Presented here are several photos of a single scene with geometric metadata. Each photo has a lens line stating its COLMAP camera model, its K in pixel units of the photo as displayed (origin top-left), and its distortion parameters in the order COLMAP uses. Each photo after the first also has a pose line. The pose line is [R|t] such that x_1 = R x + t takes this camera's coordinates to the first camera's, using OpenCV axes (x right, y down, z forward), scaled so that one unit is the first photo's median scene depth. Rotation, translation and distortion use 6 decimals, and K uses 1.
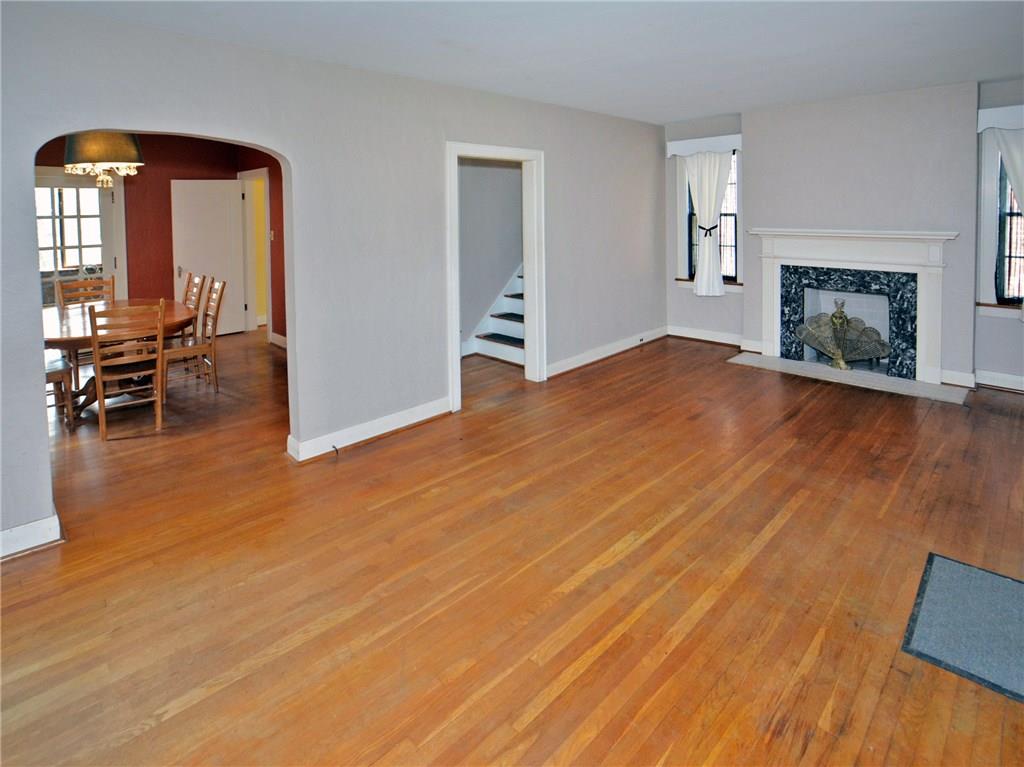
lens RADIAL K [[537.4, 0, 512.0], [0, 537.4, 383.5], [0, 0, 1]] dist [-0.026777, 0.002591]
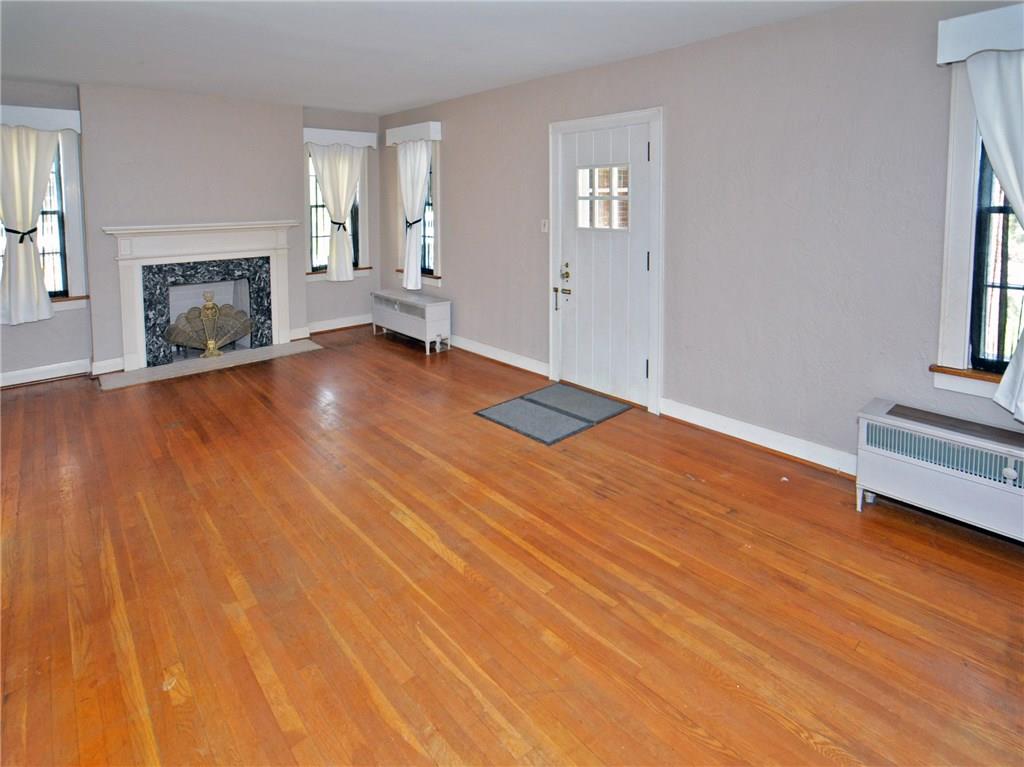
lens RADIAL K [[519.2, 0, 516.6], [0, 519.2, 388.5], [0, 0, 1]] dist [-0.032508, 0.001203]
pose [[0.063169, -0.326378, 0.943126, -0.644607], [0.309213, 0.904911, 0.292443, -0.163875], [-0.948893, 0.273153, 0.158083, 0.569829]]
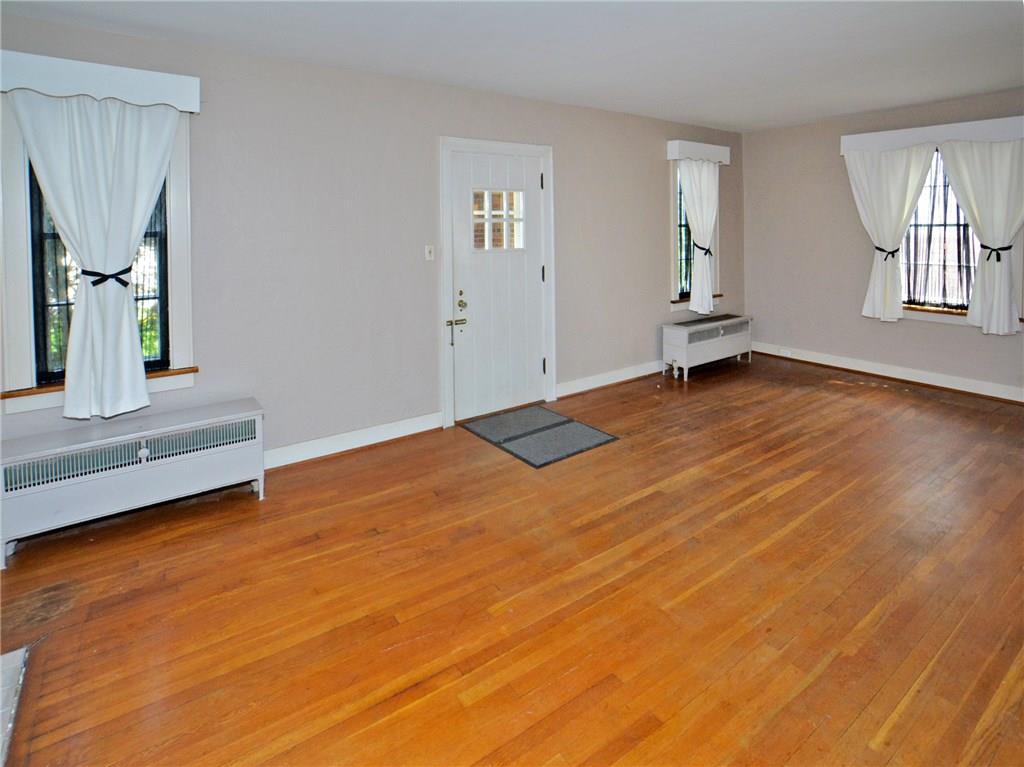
lens RADIAL K [[537.4, 0, 512.0], [0, 537.4, 383.5], [0, 0, 1]] dist [-0.026777, 0.002591]
pose [[-0.988590, -0.018956, 0.149437, 0.616939], [0.067535, 0.830982, 0.552184, -0.600358], [-0.134647, 0.555976, -0.820220, 1.918628]]
